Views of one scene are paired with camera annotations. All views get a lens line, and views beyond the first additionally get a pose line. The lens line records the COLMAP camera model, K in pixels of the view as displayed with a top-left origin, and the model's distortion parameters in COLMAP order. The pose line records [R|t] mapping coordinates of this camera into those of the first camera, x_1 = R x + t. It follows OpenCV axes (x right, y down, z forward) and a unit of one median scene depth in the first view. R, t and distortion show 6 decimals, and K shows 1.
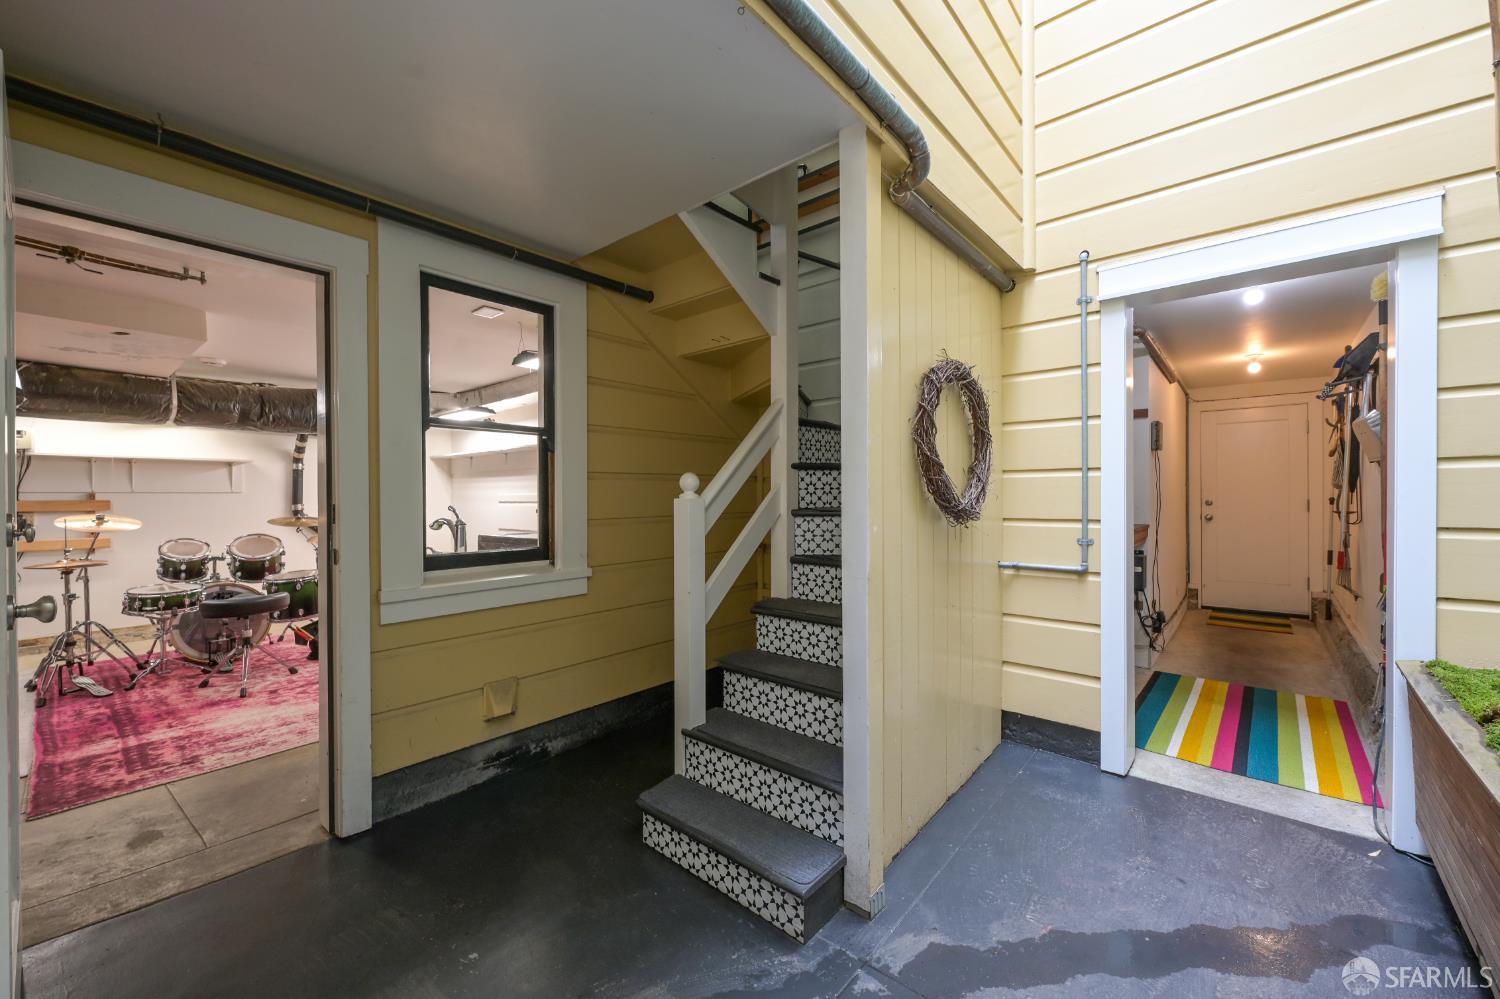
lens RADIAL K [[597.9, 0, 750.0], [0, 597.9, 499.5], [0, 0, 1]] dist [-0.000234, -0.000224]
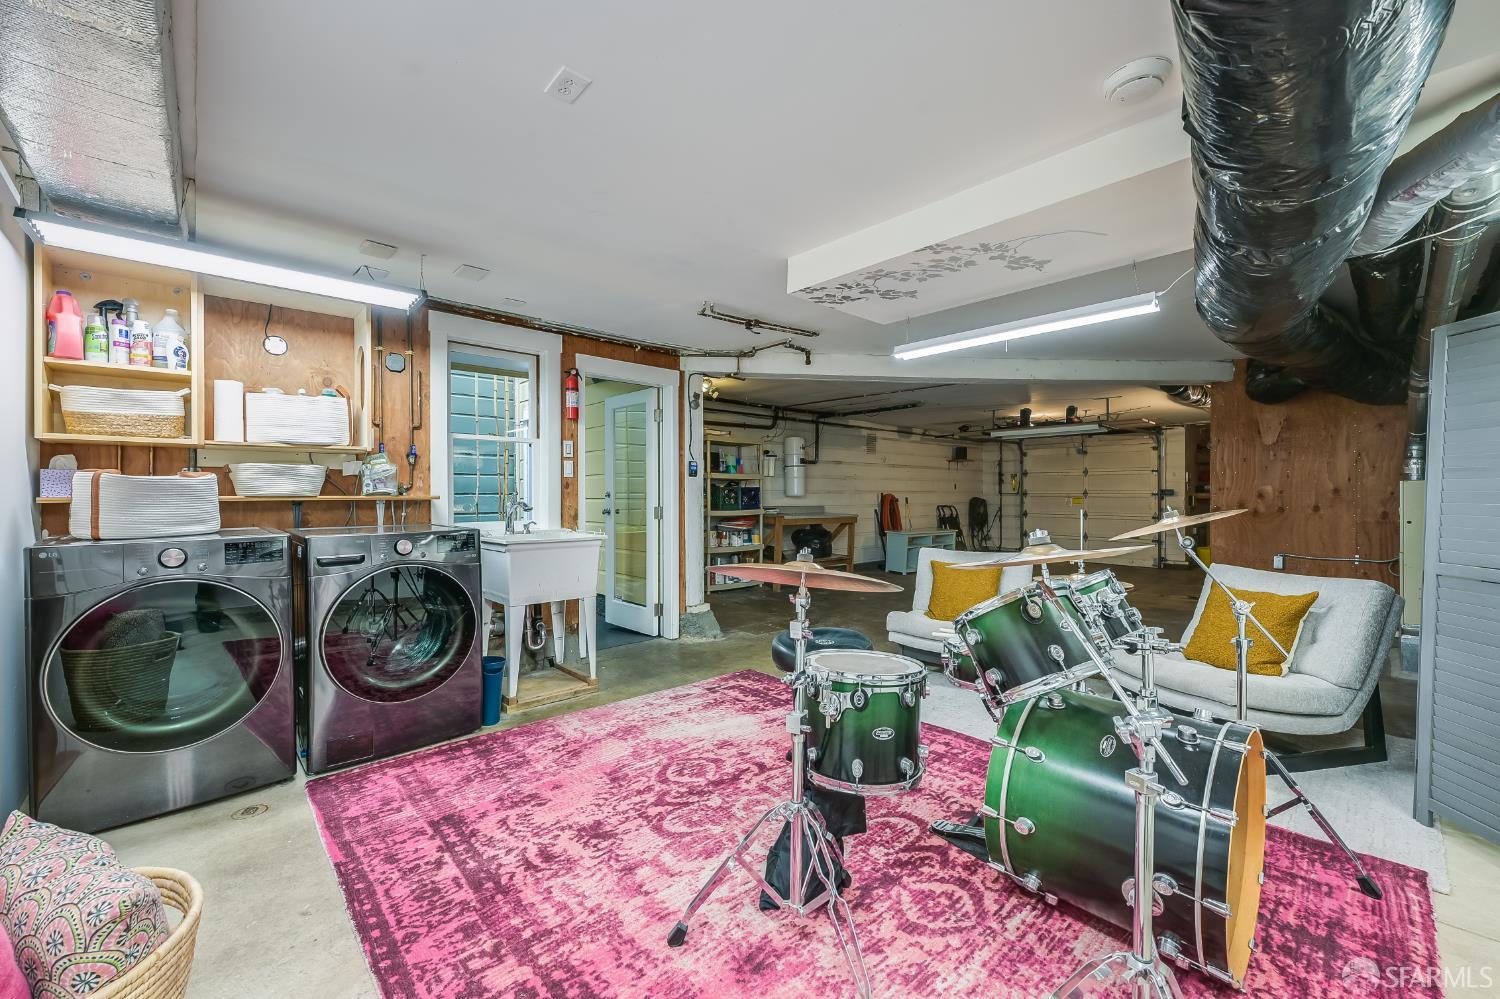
lens RADIAL K [[597.9, 0, 750.0], [0, 597.9, 499.5], [0, 0, 1]] dist [-0.000234, -0.000224]
pose [[-0.993758, 0.001106, 0.111554, -1.081215], [0.002686, 0.999898, 0.014021, 0.012826], [-0.111527, 0.014233, -0.993659, 2.097852]]
